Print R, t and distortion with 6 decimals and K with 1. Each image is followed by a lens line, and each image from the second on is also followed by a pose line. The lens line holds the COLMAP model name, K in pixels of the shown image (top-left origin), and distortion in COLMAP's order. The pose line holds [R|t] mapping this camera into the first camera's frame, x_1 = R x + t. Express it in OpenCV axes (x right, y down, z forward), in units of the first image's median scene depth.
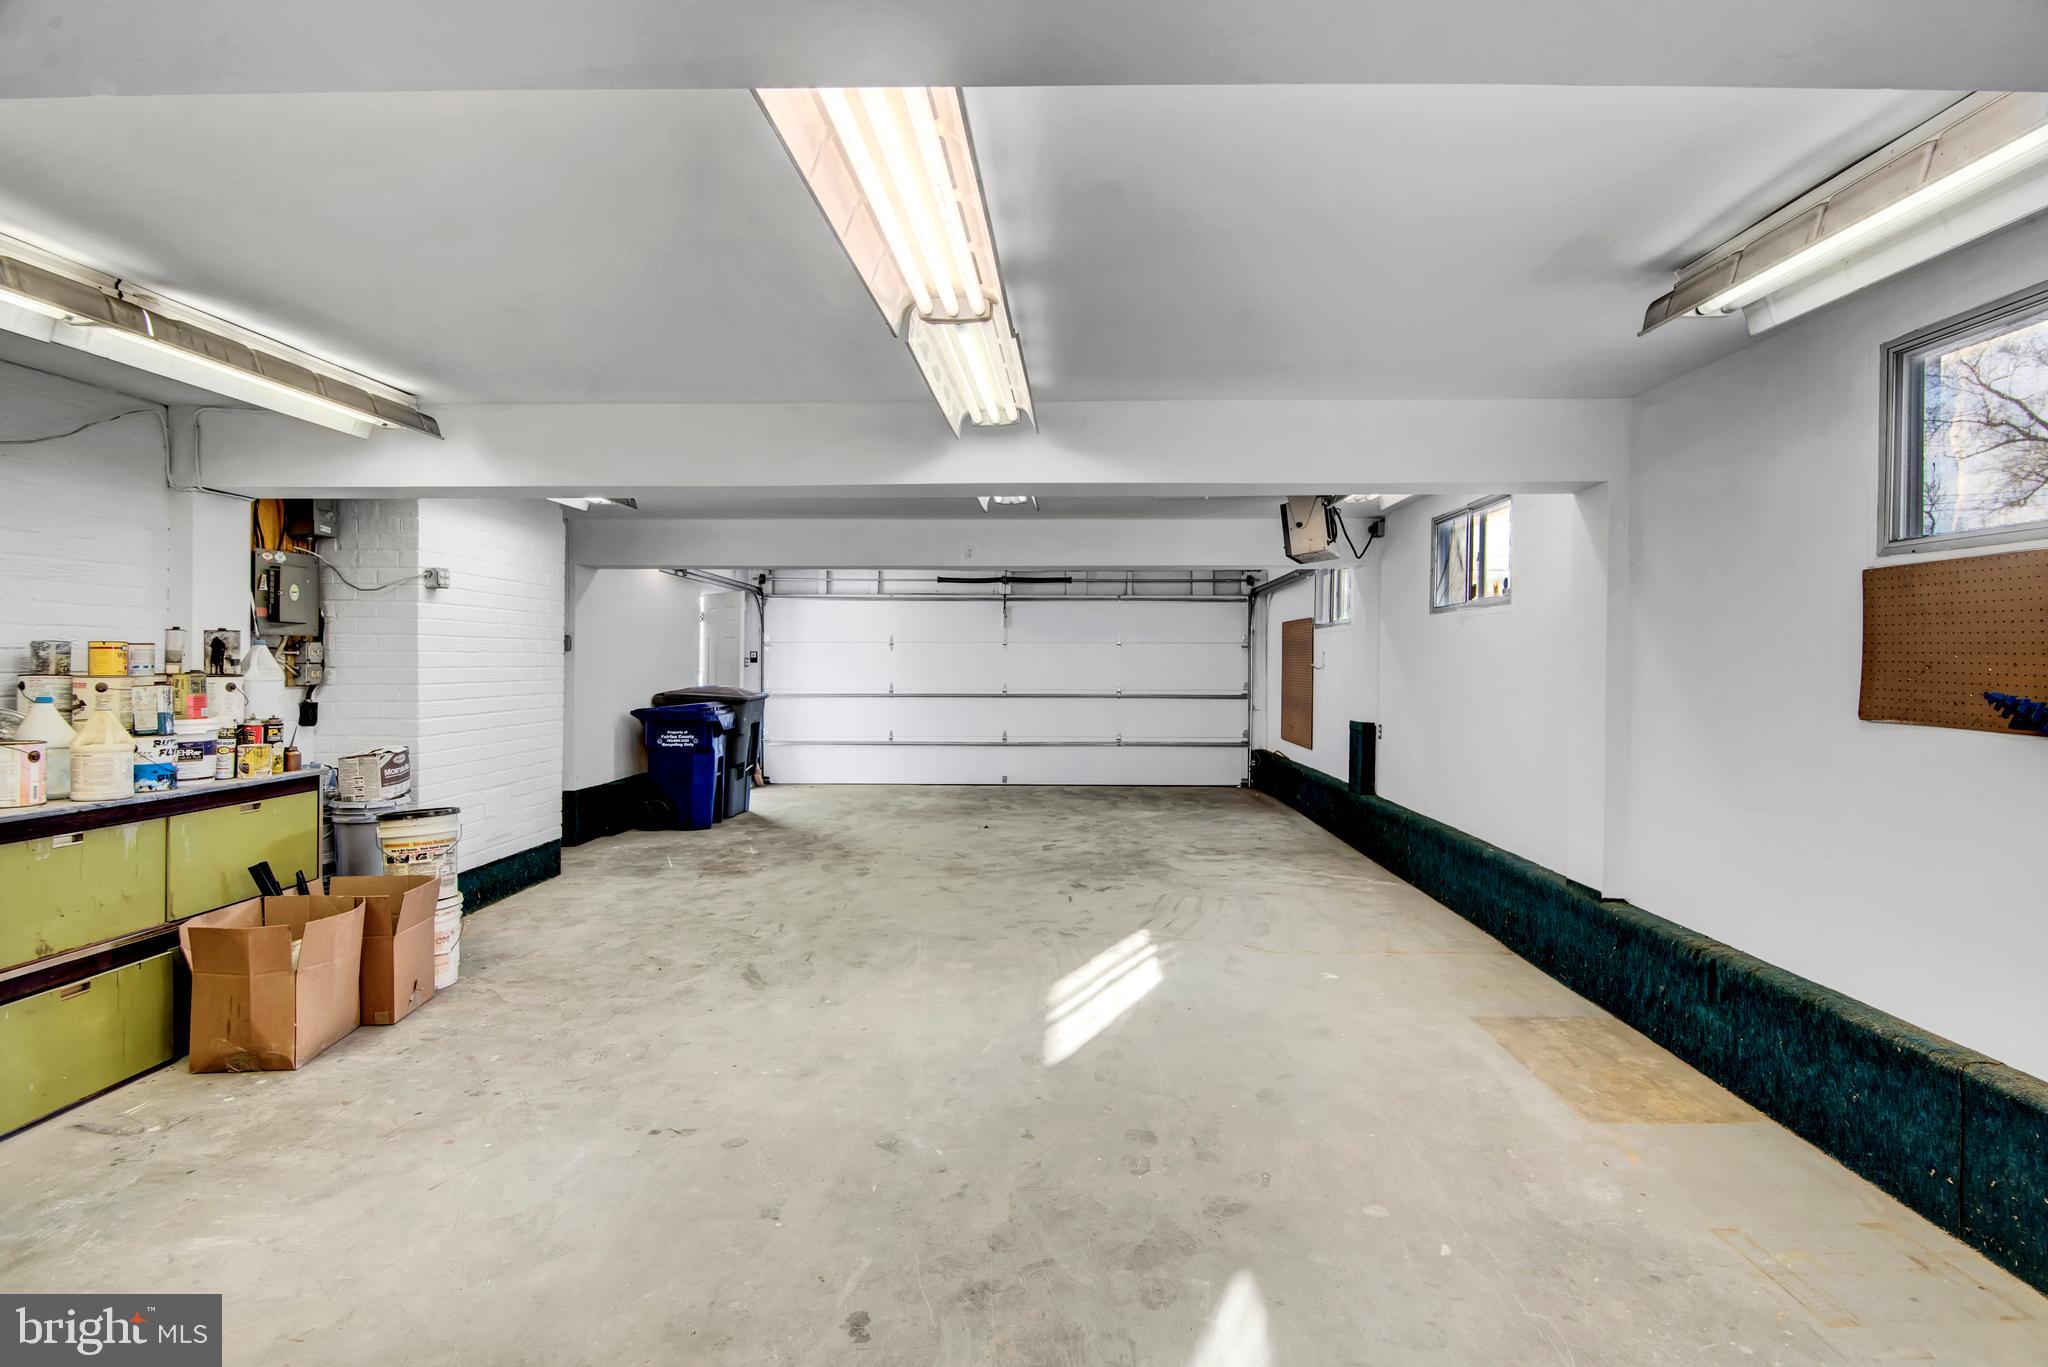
lens RADIAL K [[1018.7, 0, 1022.5], [0, 1018.7, 691.5], [0, 0, 1]] dist [-0.016437, 0.000155]
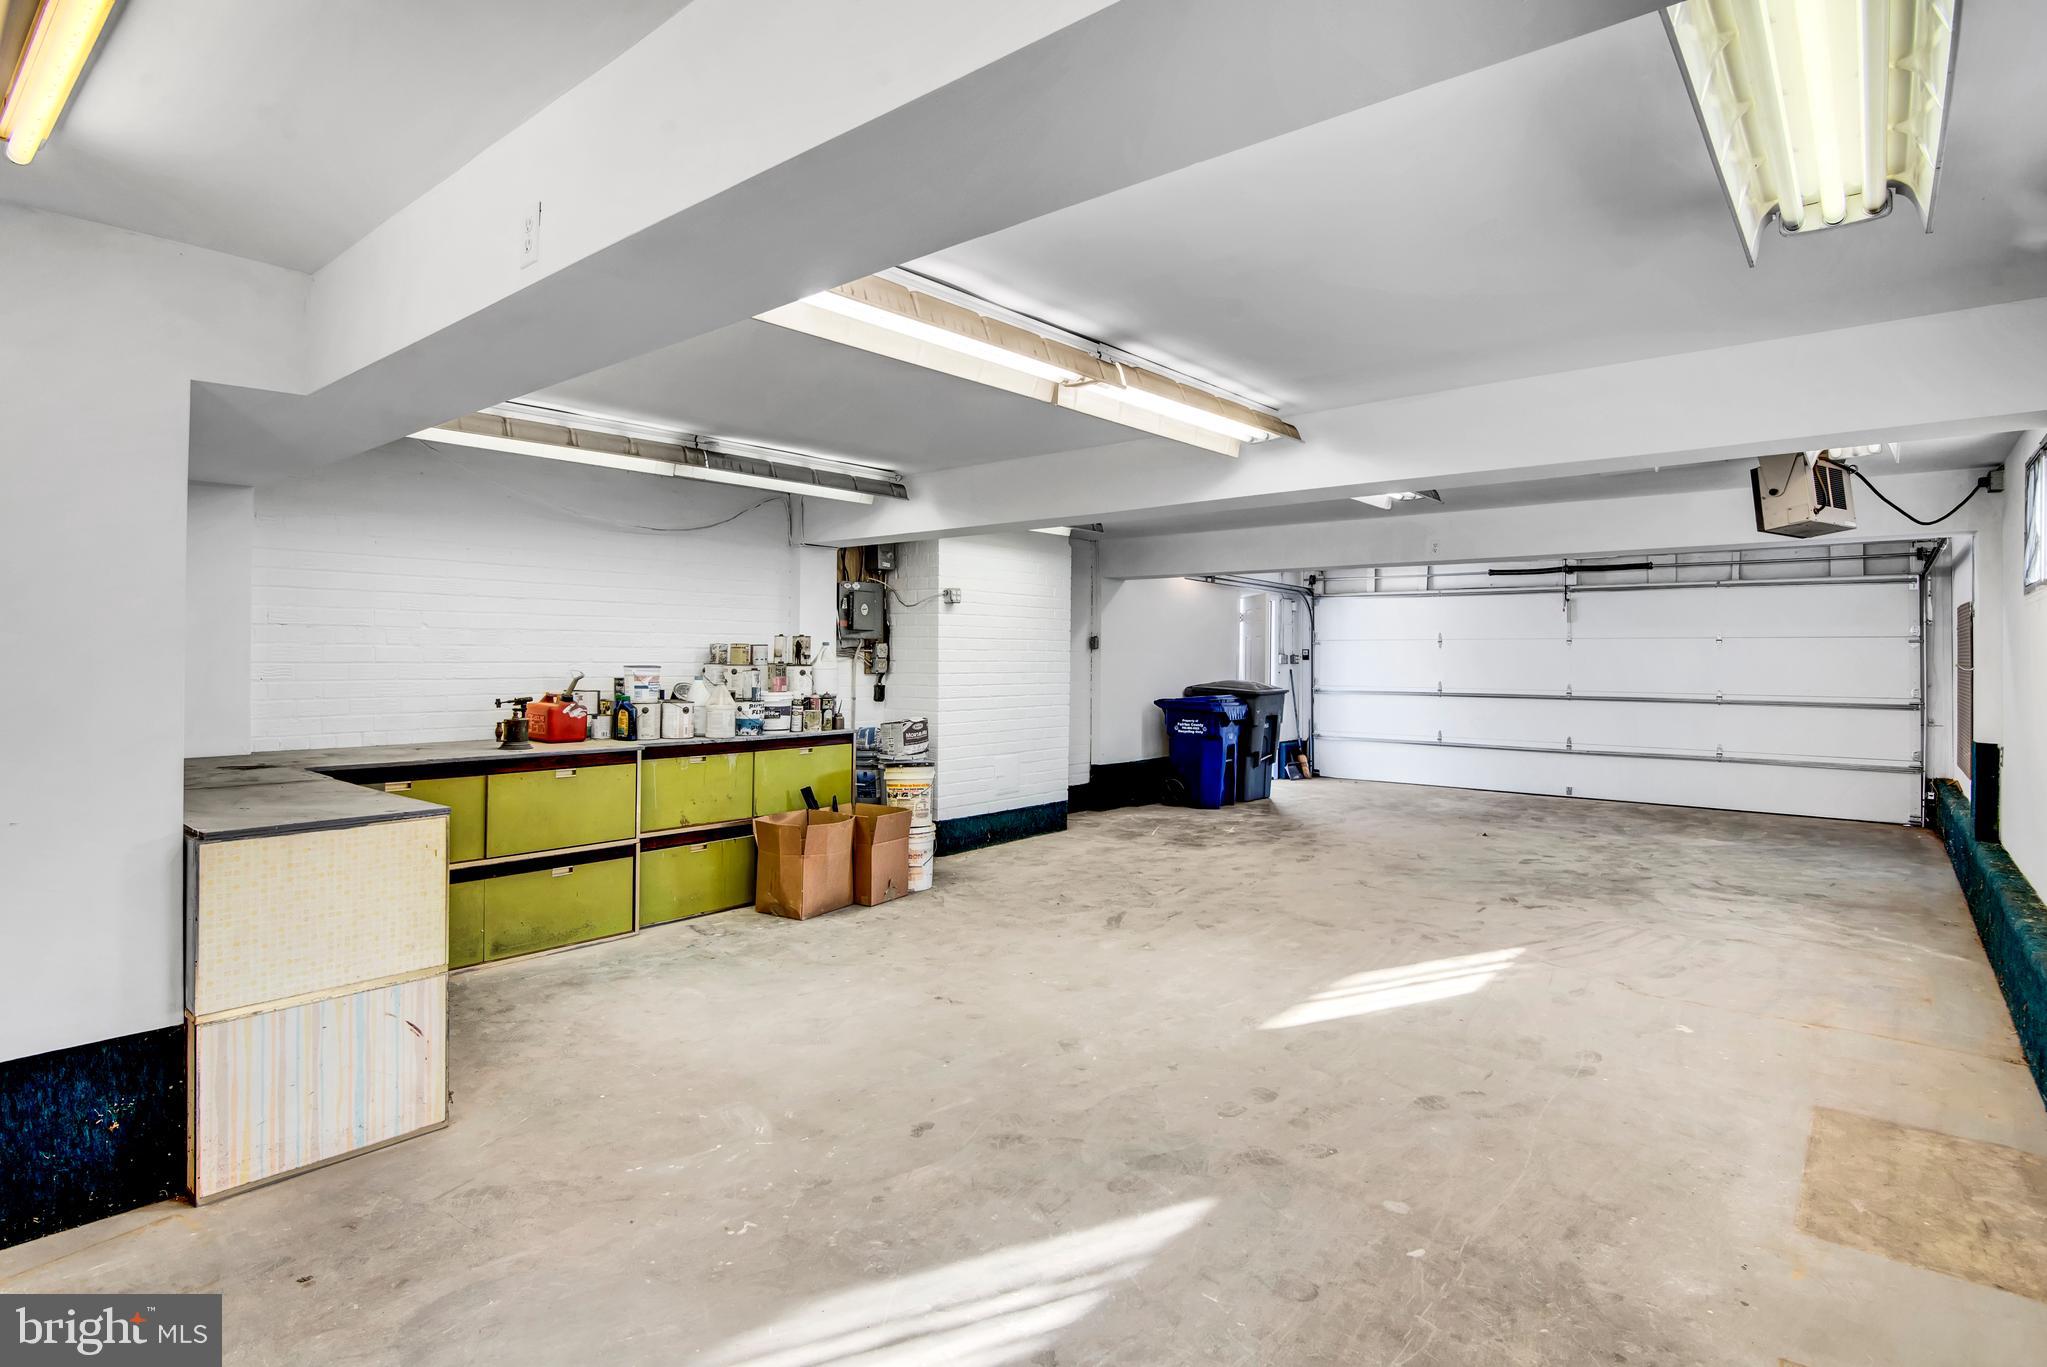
lens RADIAL K [[1027.5, 0, 1024.3], [0, 1027.5, 676.2], [0, 0, 1]] dist [-0.014931, 0.000175]
pose [[0.779114, 0.013239, -0.626742, 0.397112], [-0.021911, 0.999741, -0.006121, 0.002689], [0.626499, 0.018501, 0.779203, -0.013795]]
